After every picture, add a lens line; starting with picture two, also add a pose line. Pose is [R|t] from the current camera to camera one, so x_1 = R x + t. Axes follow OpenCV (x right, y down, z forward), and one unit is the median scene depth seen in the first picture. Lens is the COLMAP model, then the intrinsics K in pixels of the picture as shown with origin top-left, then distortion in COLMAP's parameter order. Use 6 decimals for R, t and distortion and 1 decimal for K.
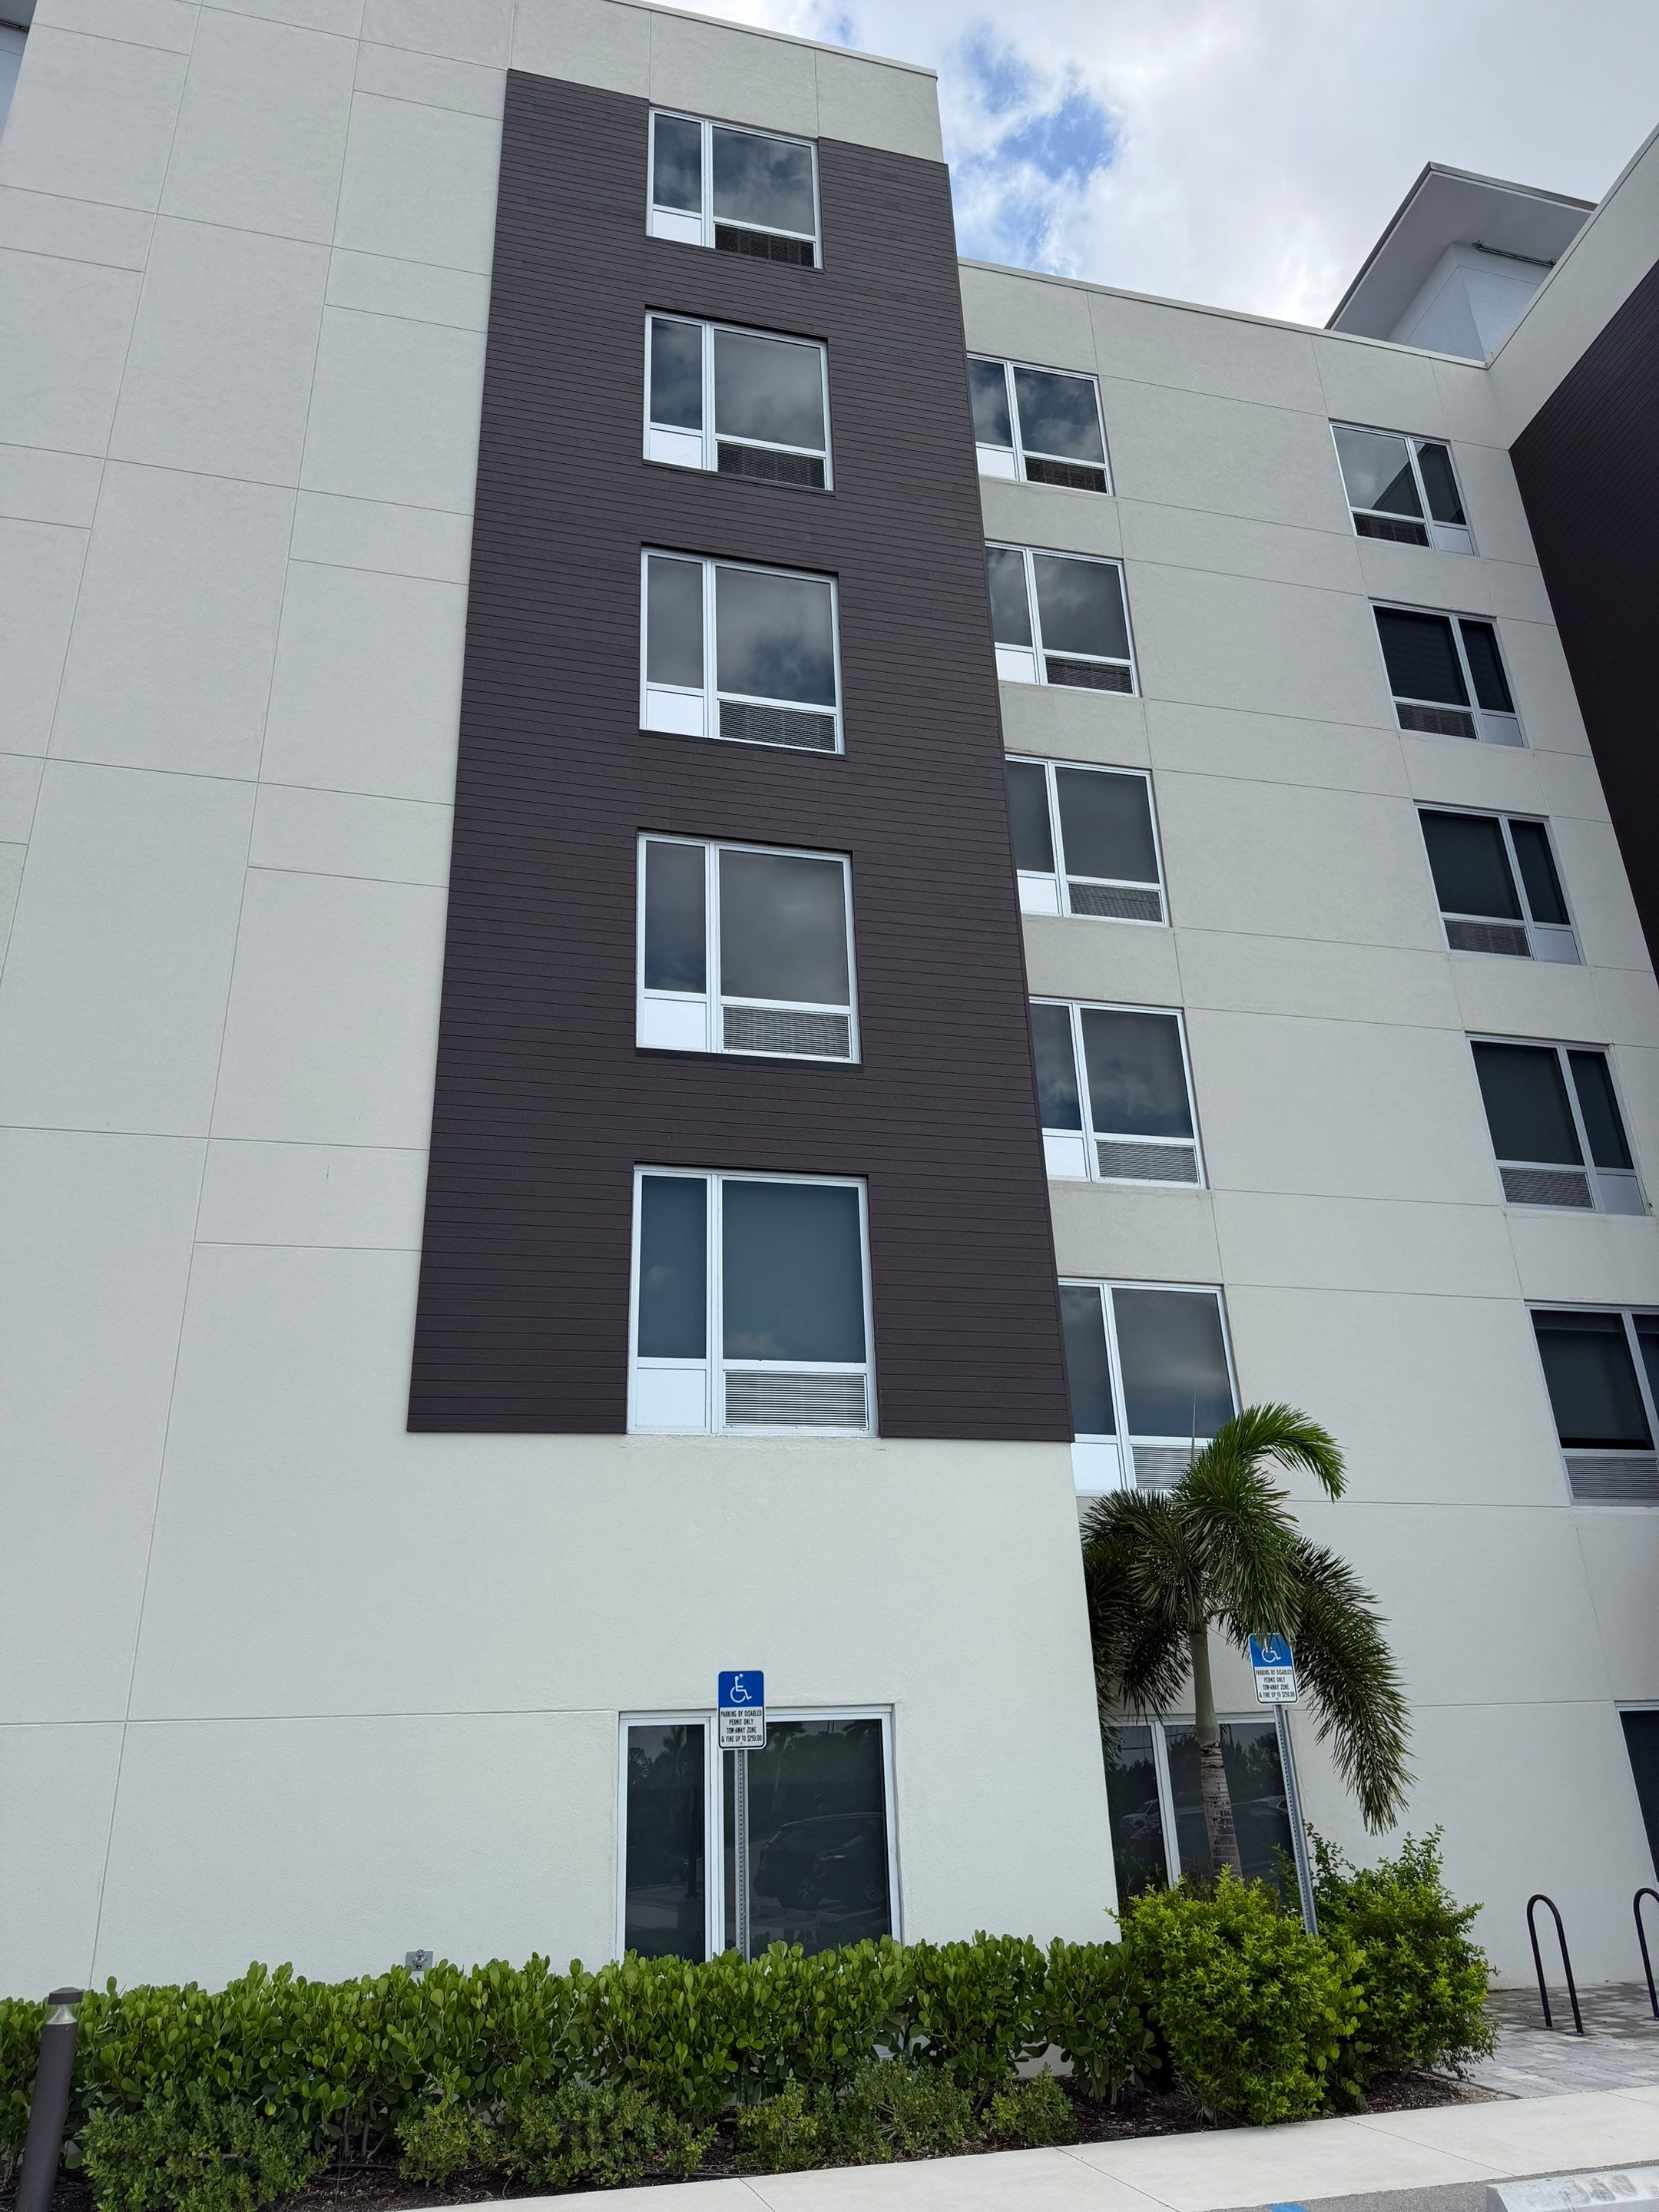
lens RADIAL K [[1585.2, 0, 802.7], [0, 1585.2, 1109.7], [0, 0, 1]] dist [0.020588, -0.000657]
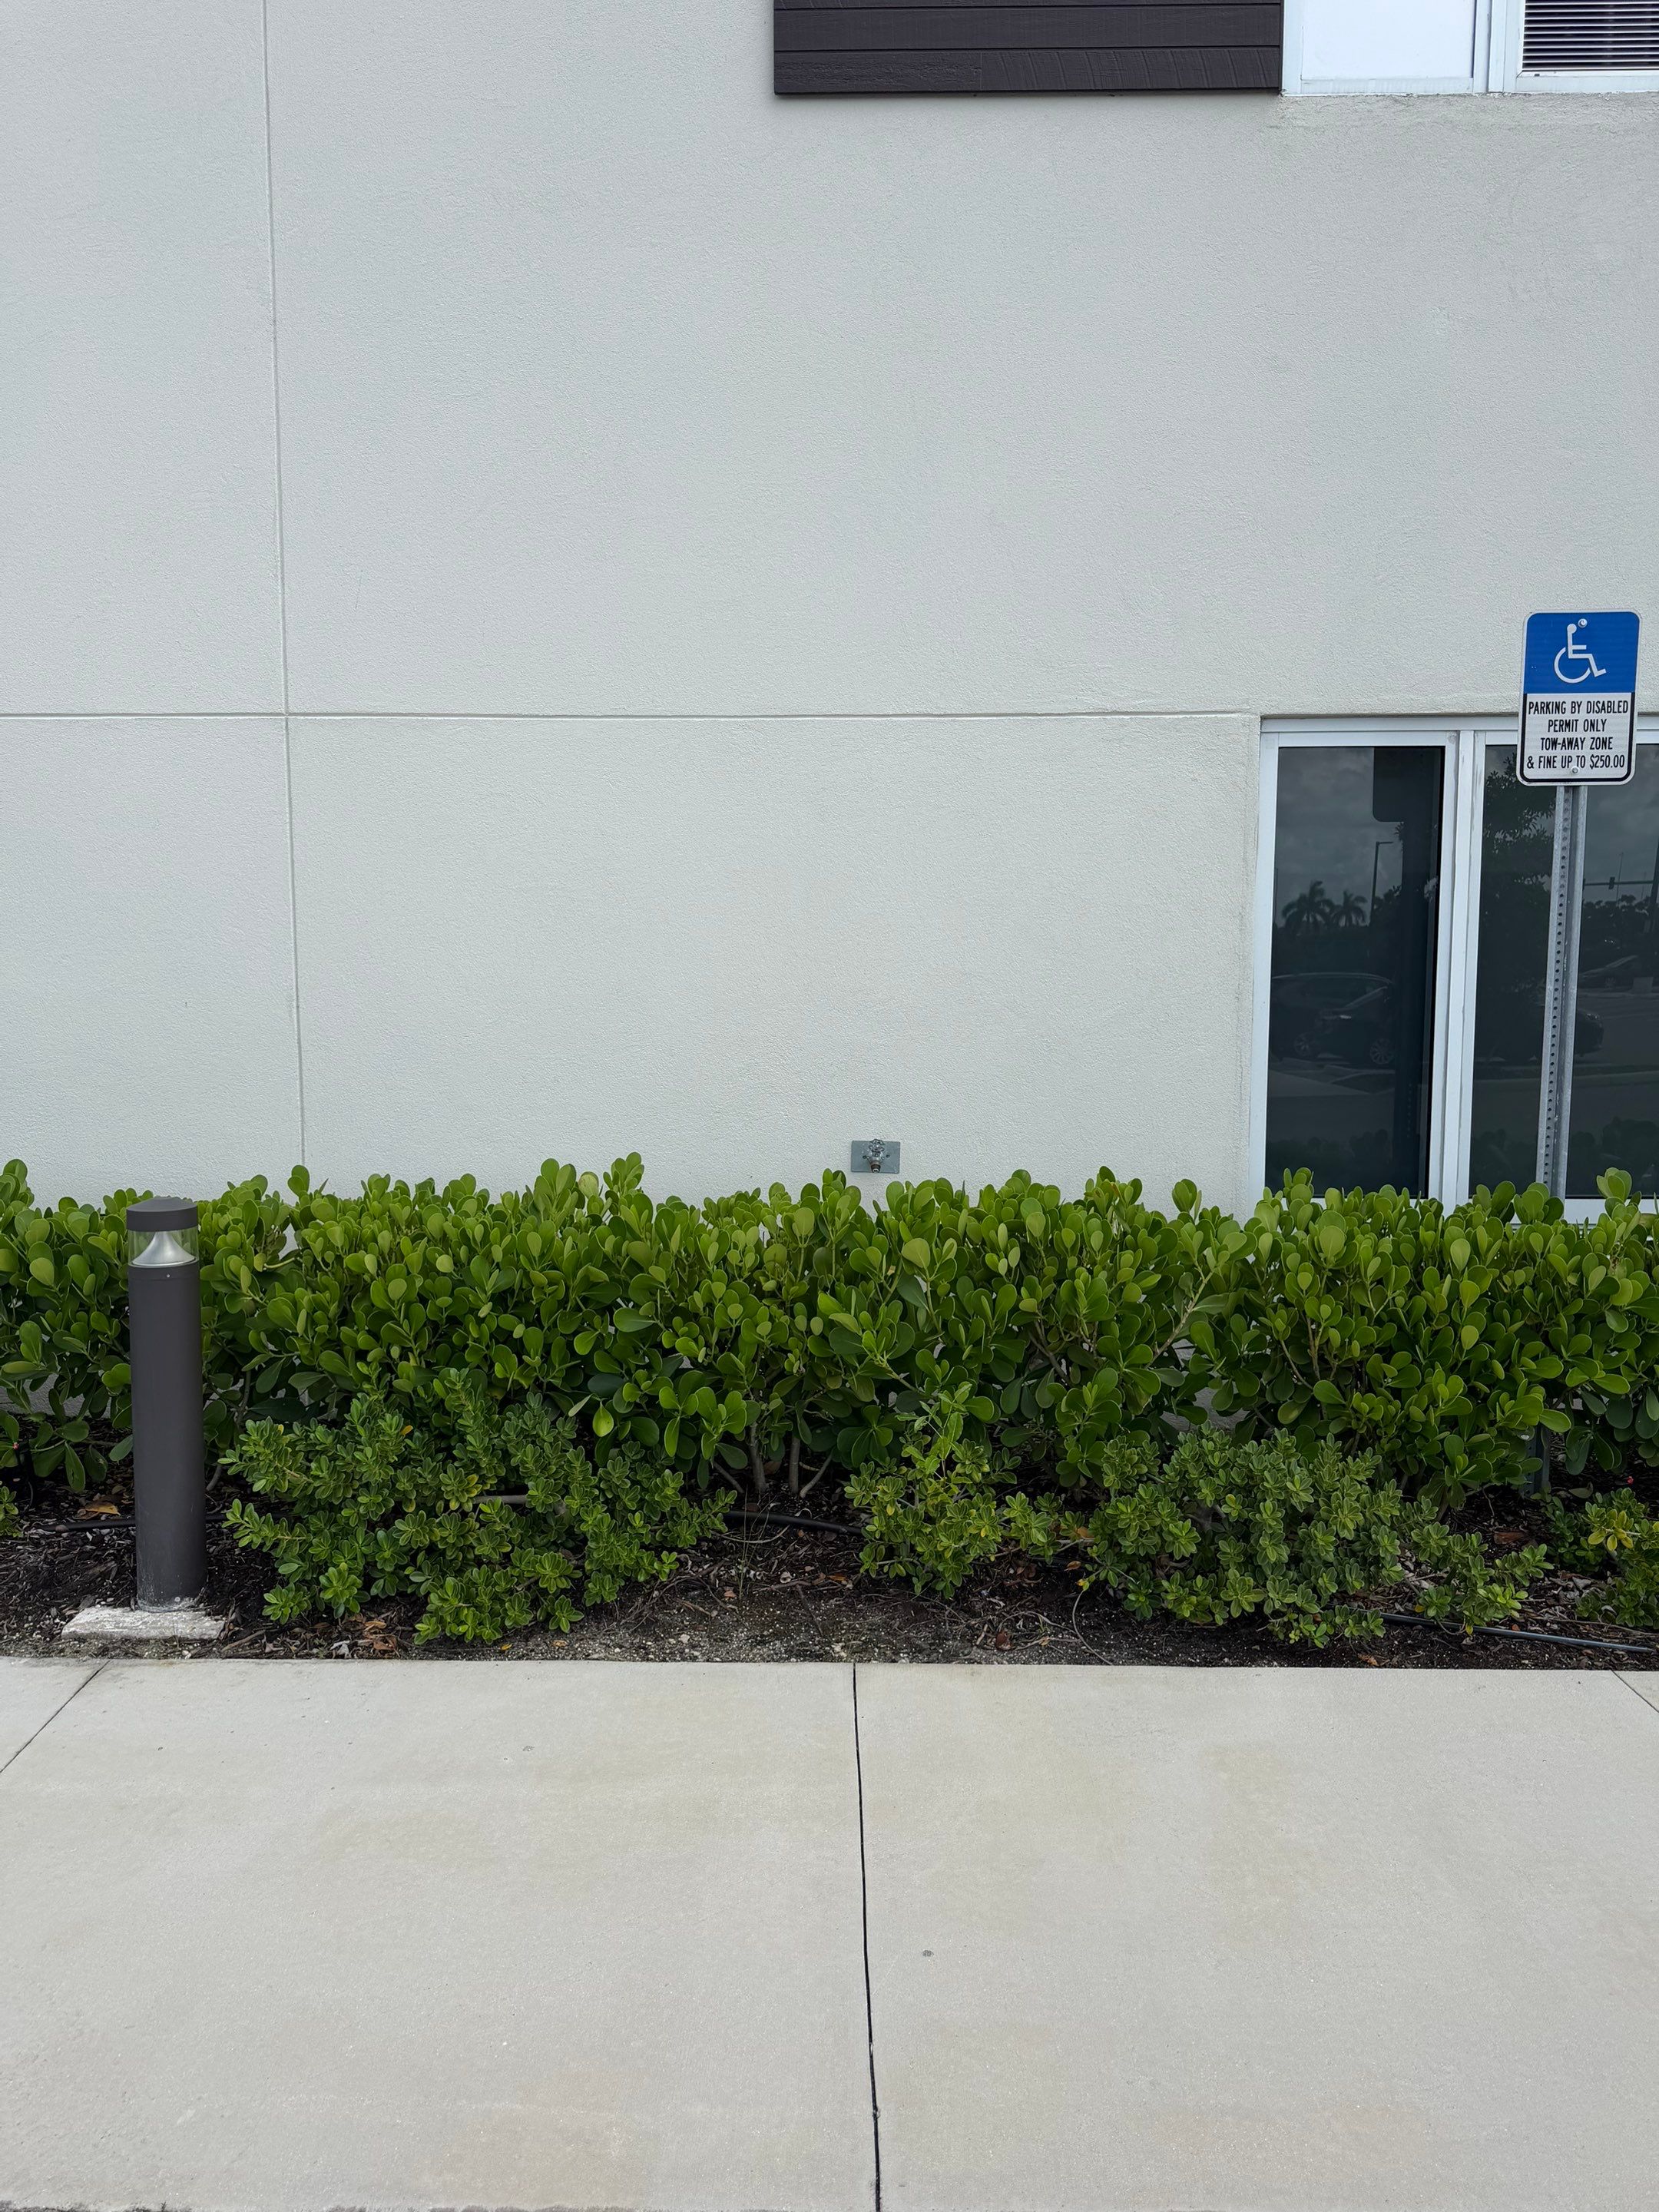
lens RADIAL K [[1624.0, 0, 772.1], [0, 1624.0, 1110.0], [0, 0, 1]] dist [-0.010512, 0.003214]
pose [[0.961872, 0.056994, -0.267495, -0.141802], [0.083568, 0.870027, 0.485869, 0.277947], [0.260420, -0.489698, 0.832092, 0.600544]]
